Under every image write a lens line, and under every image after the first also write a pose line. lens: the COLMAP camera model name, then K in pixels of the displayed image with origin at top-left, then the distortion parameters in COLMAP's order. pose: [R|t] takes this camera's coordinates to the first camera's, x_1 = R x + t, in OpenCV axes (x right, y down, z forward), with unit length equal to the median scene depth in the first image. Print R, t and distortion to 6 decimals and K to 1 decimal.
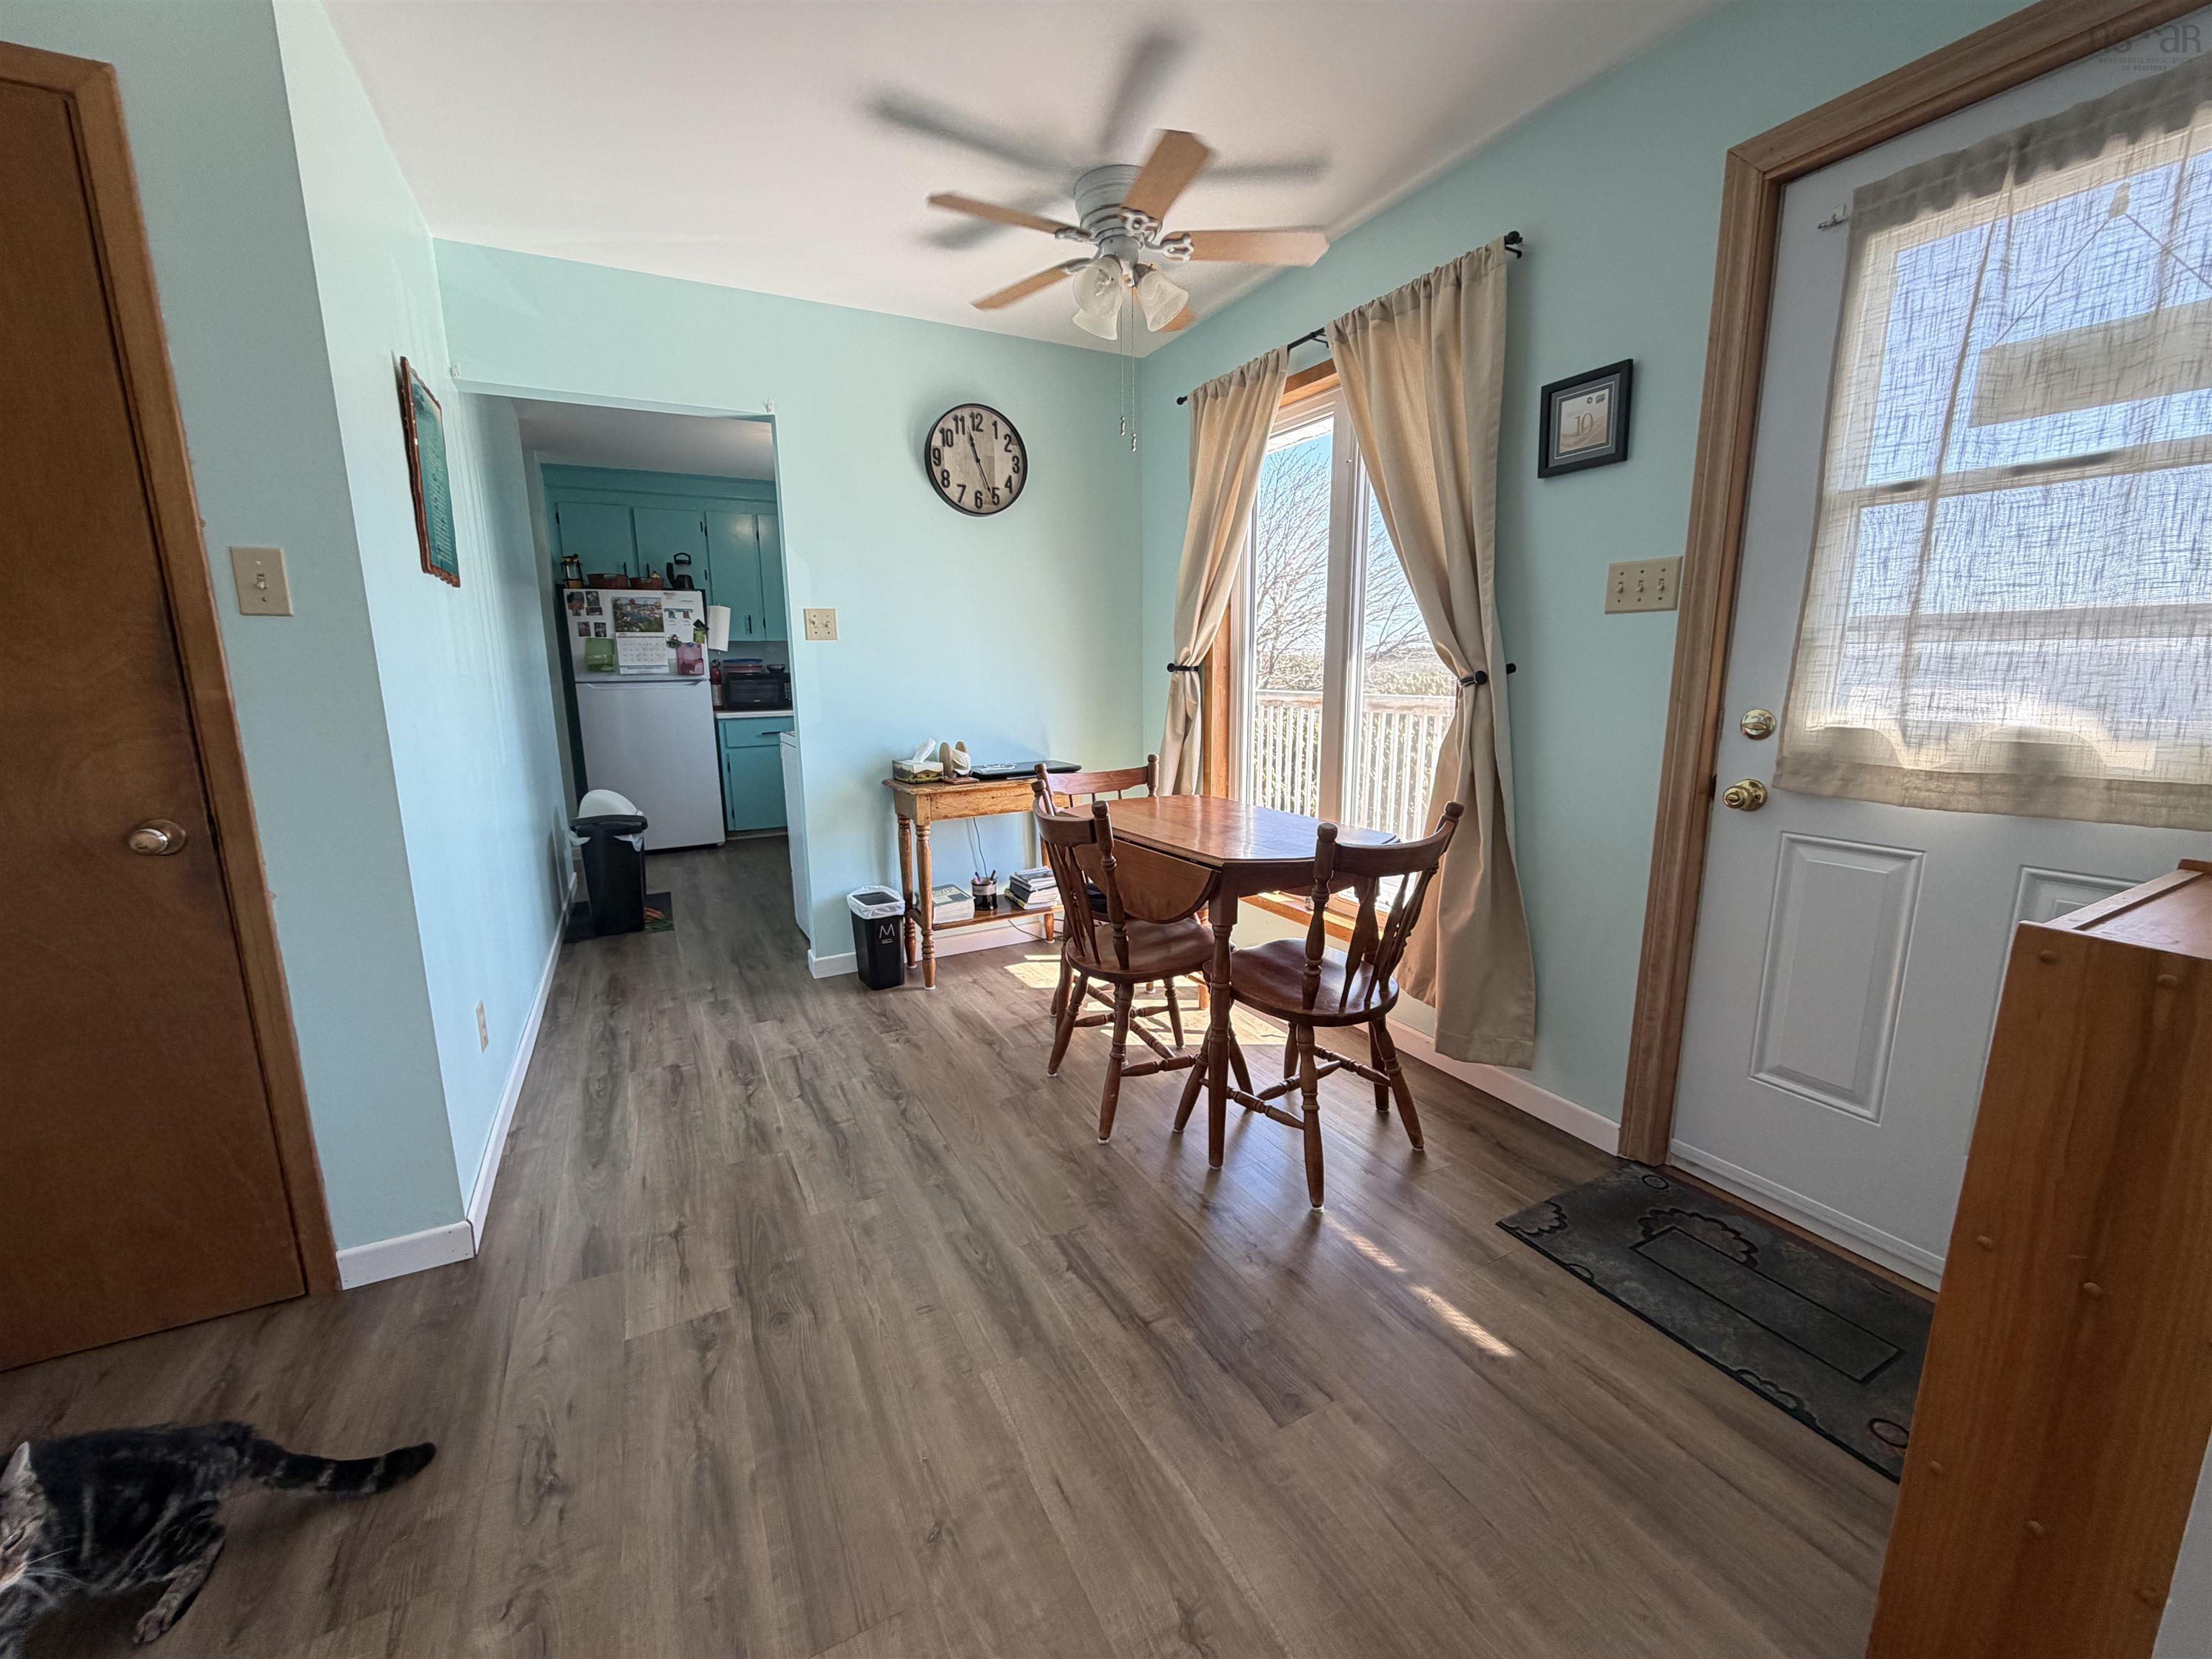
lens RADIAL K [[885.7, 0, 1103.2], [0, 885.7, 831.2], [0, 0, 1]] dist [0.000217, -0.000405]
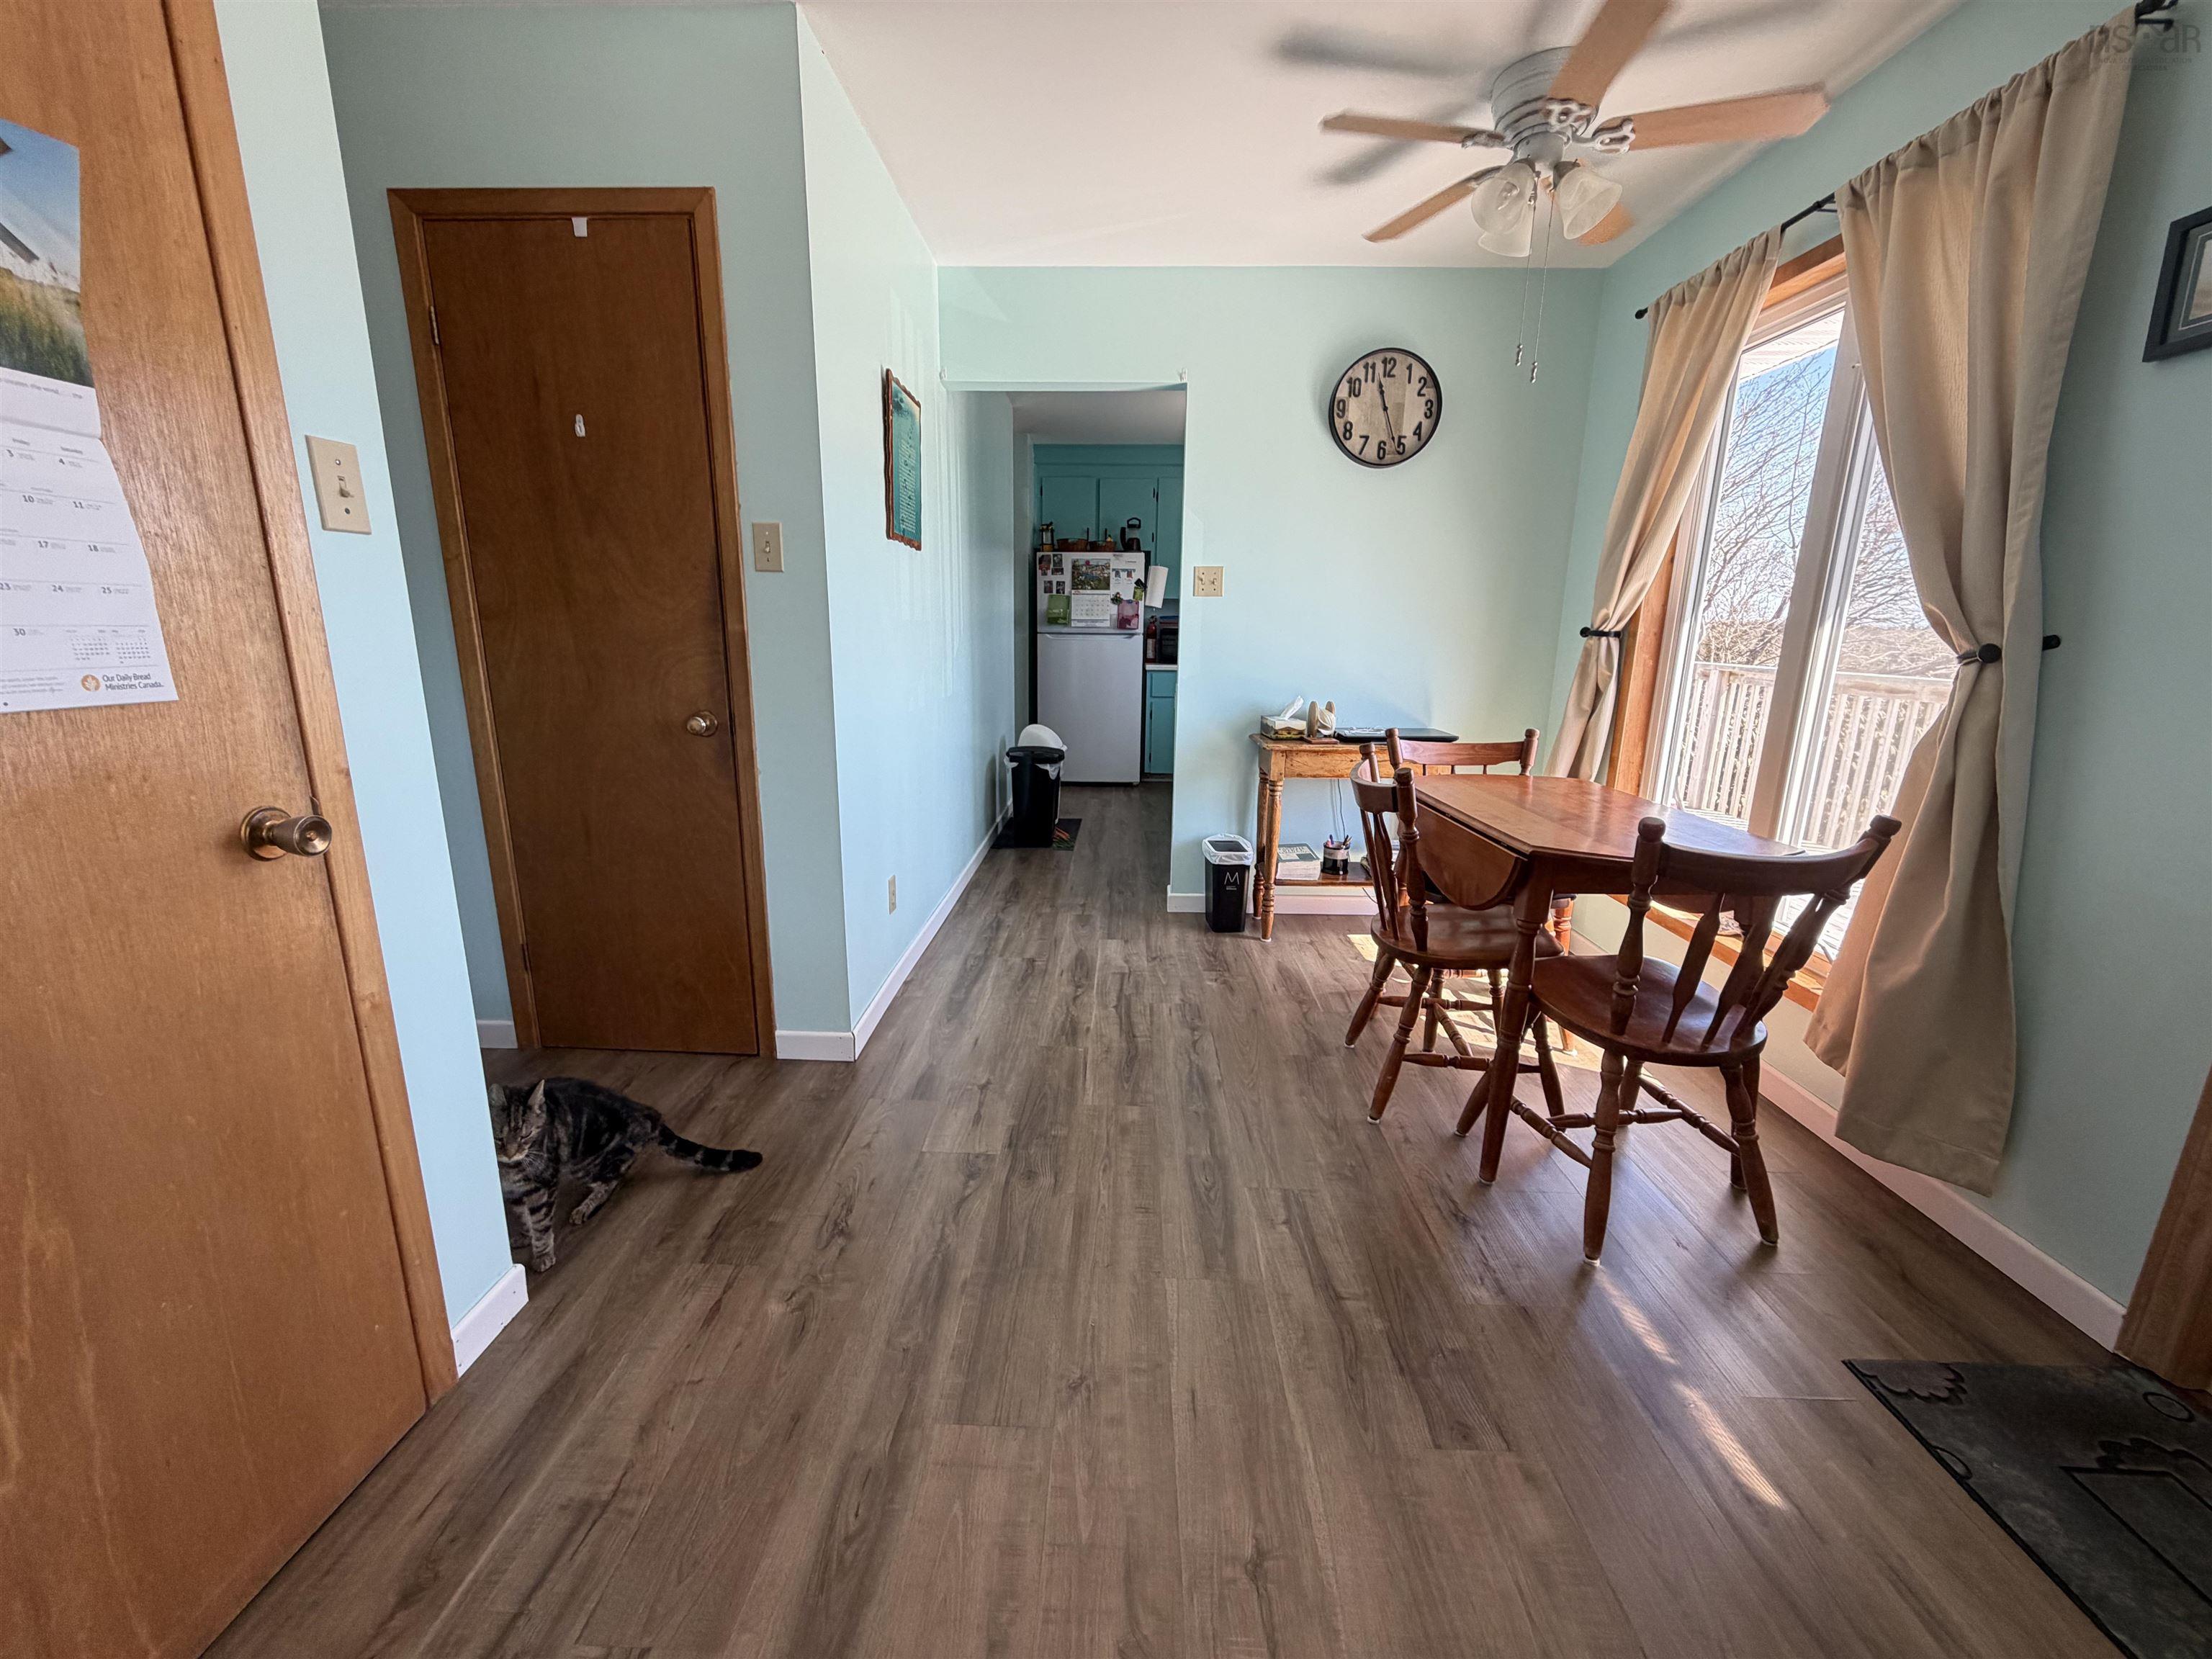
lens RADIAL K [[885.7, 0, 1100.8], [0, 885.7, 833.4], [0, 0, 1]] dist [0.000217, -0.000405]
pose [[0.870521, 0.134517, -0.473390, 0.152468], [-0.113975, 0.990873, 0.071974, 0.003849], [0.478752, -0.008700, 0.877907, 0.011893]]
